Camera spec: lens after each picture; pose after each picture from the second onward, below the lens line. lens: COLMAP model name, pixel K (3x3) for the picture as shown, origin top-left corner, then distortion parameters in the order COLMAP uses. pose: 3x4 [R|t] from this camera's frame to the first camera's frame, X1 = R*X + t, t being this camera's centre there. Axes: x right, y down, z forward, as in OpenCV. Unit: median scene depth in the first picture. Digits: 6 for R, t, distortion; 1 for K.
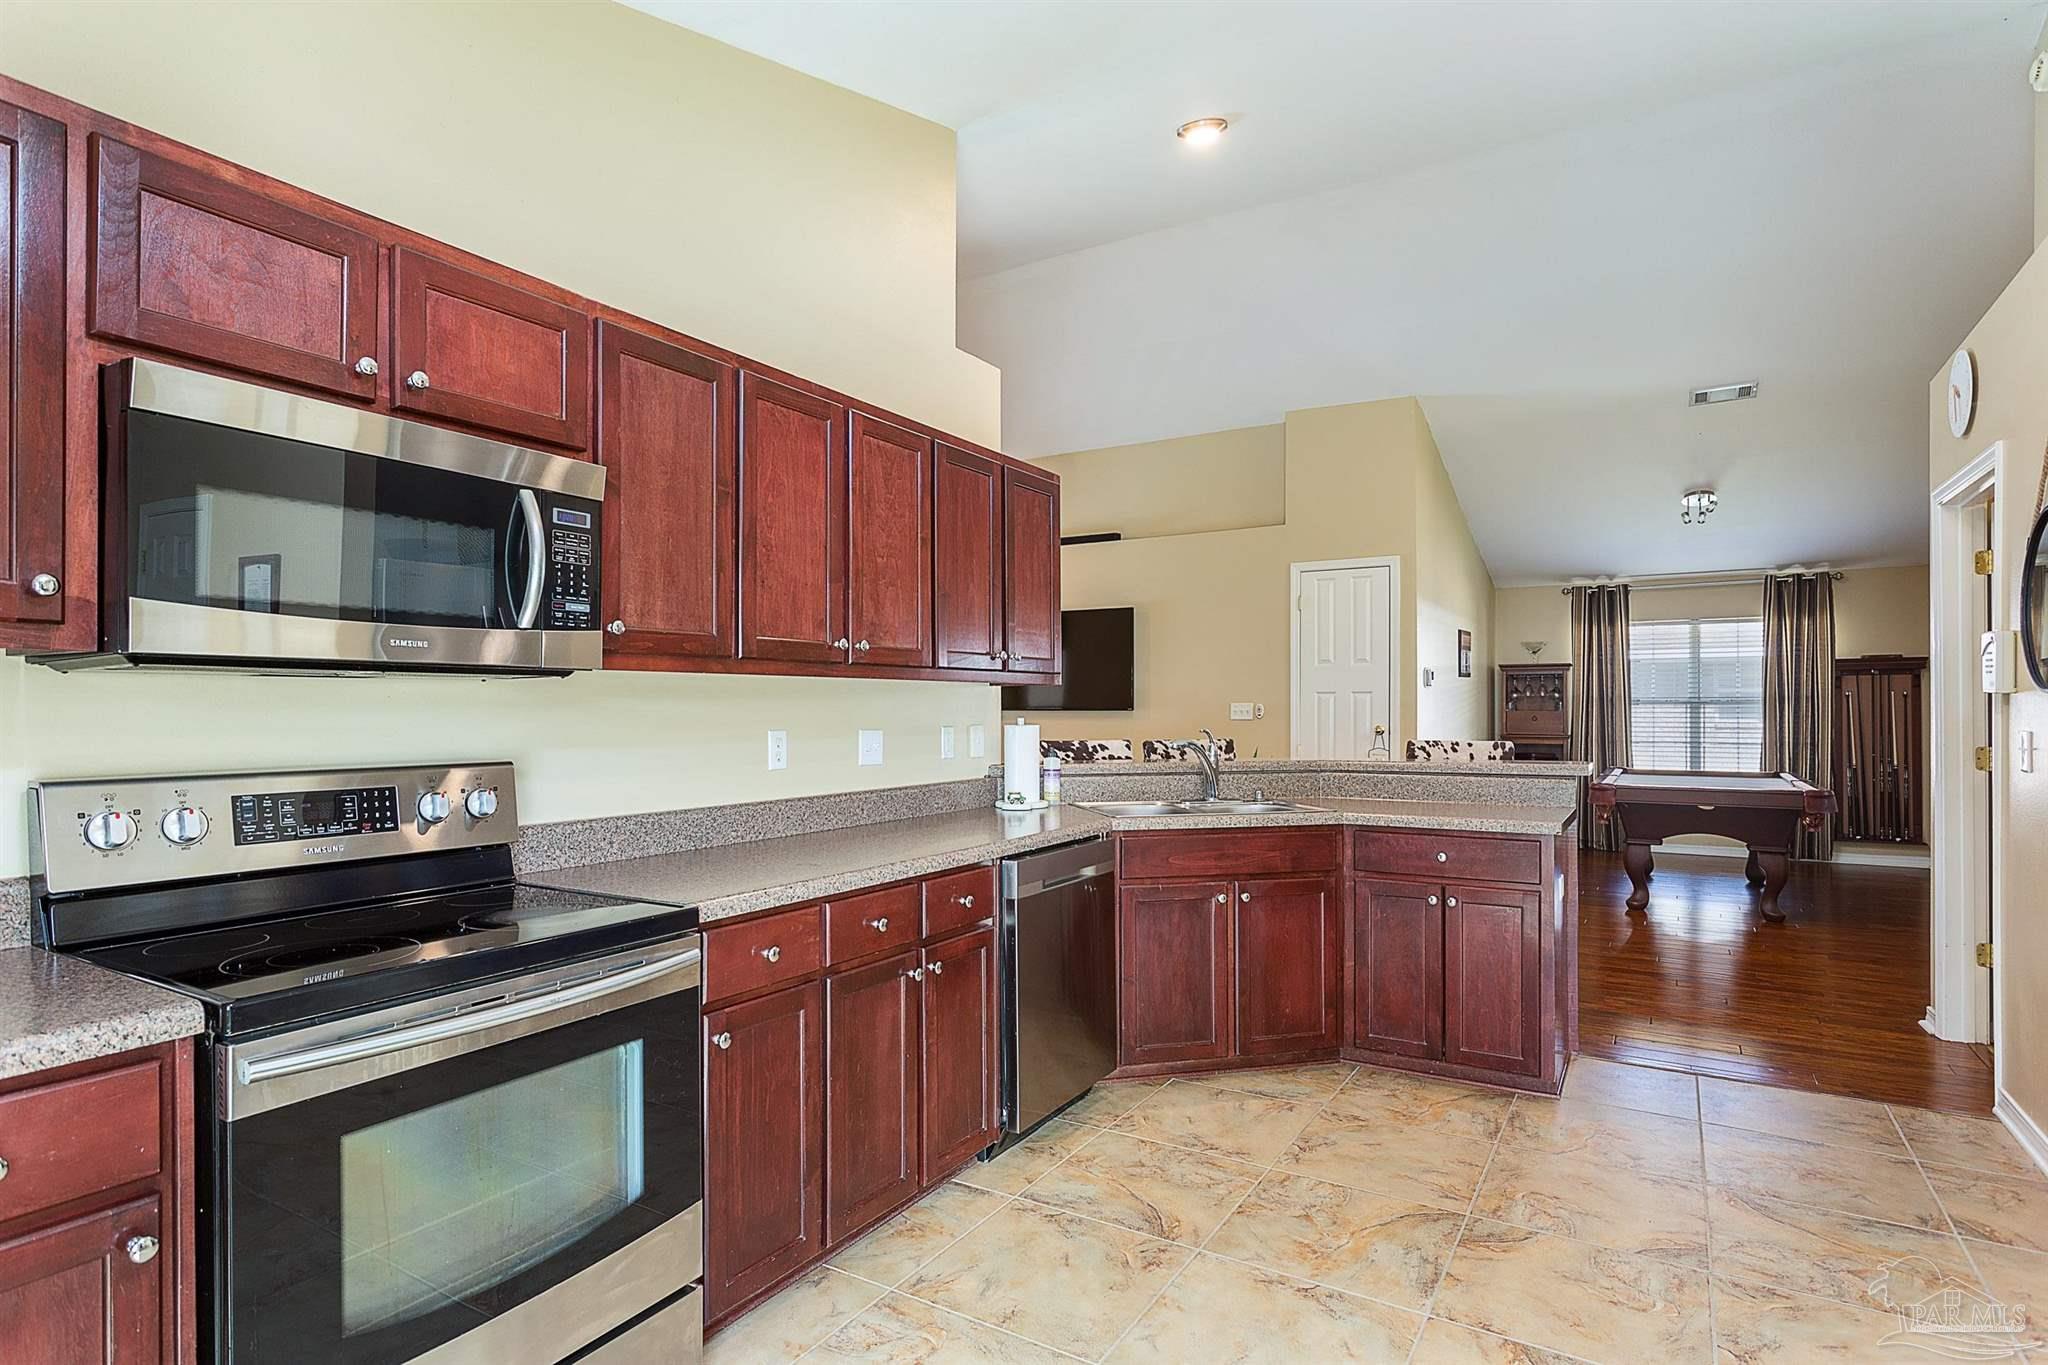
lens RADIAL K [[1091.1, 0, 1019.0], [0, 1091.1, 693.8], [0, 0, 1]] dist [0.004320, 0.000610]
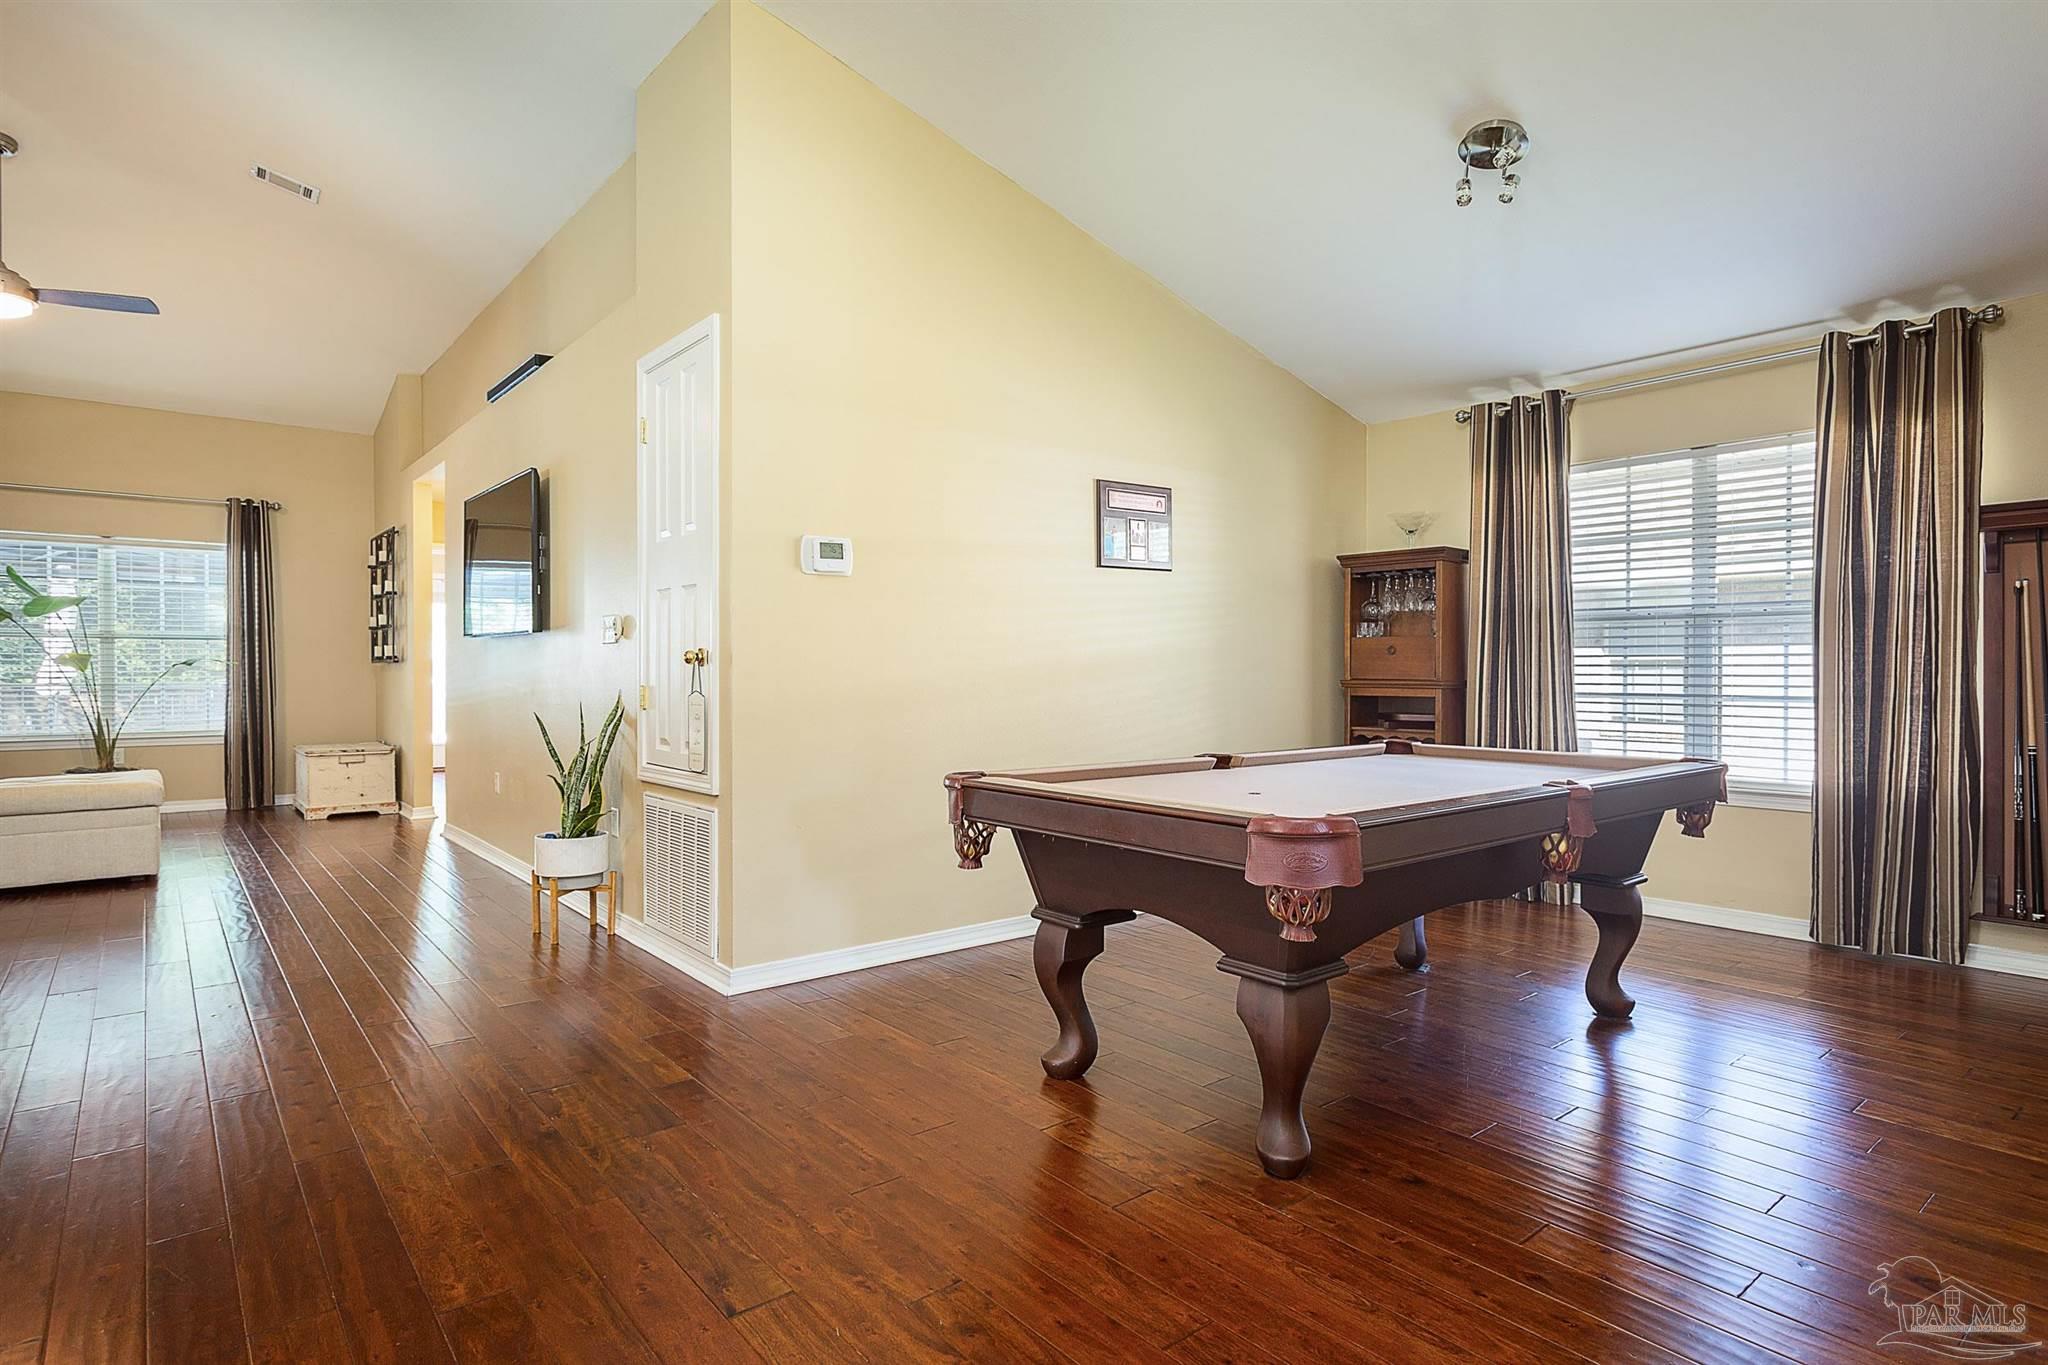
lens RADIAL K [[1086.0, 0, 1028.3], [0, 1086.0, 676.6], [0, 0, 1]] dist [-0.000646, -0.001159]
pose [[0.940814, 0.007240, -0.338847, 0.509633], [-0.001093, 0.999831, 0.018327, 0.027768], [0.338923, -0.016872, 0.940663, 0.439044]]
